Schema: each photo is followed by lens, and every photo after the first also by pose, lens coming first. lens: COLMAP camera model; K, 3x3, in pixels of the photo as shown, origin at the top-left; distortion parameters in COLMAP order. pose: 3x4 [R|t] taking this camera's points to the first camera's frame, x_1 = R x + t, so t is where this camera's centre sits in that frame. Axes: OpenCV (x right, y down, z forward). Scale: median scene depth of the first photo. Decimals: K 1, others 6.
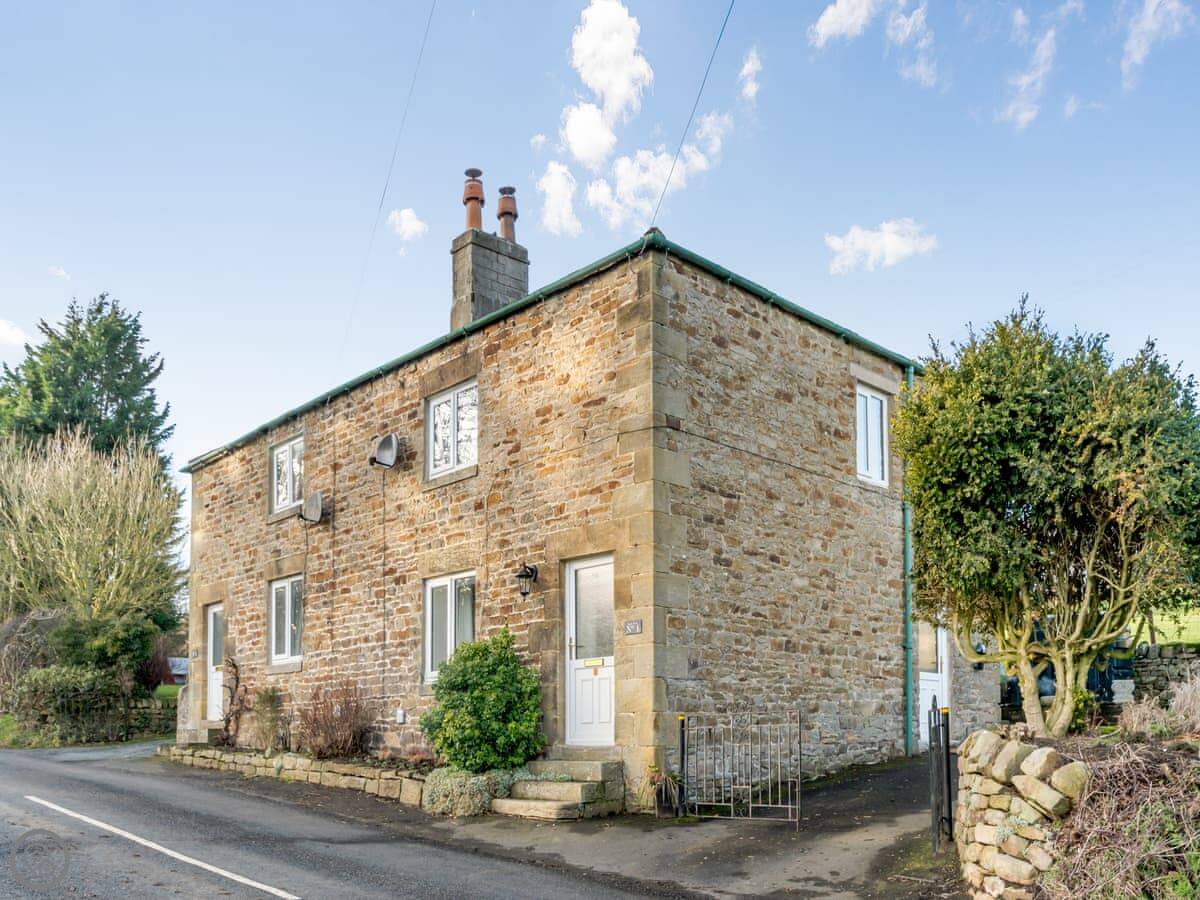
lens RADIAL K [[979.7, 0, 600.2], [0, 979.7, 449.7], [0, 0, 1]] dist [-0.001790, 0.001234]
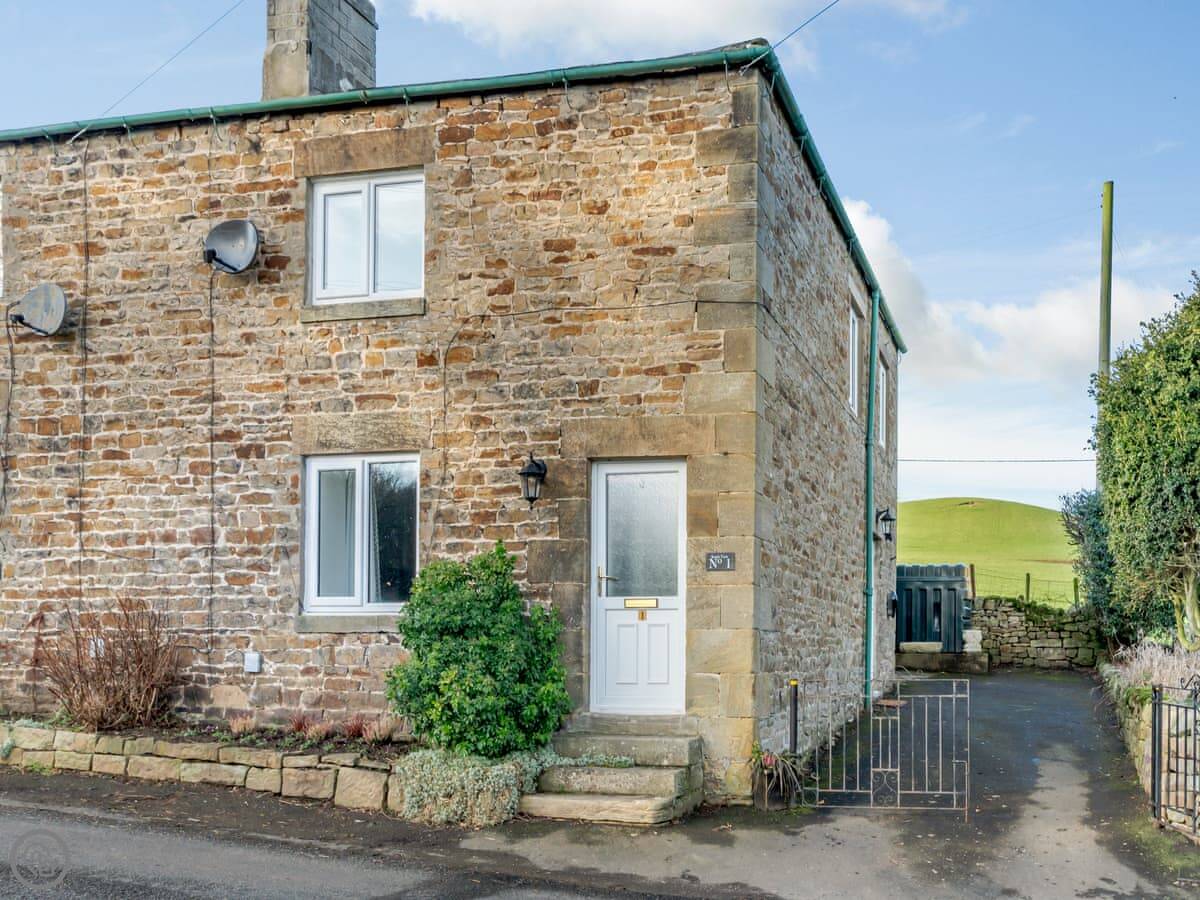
lens RADIAL K [[979.7, 0, 599.8], [0, 979.7, 452.8], [0, 0, 1]] dist [-0.001790, 0.001234]
pose [[0.819787, 0.119748, 0.560008, -0.415245], [-0.177699, 0.982815, 0.049973, 0.068181], [-0.544400, -0.140480, 0.826979, 0.384072]]
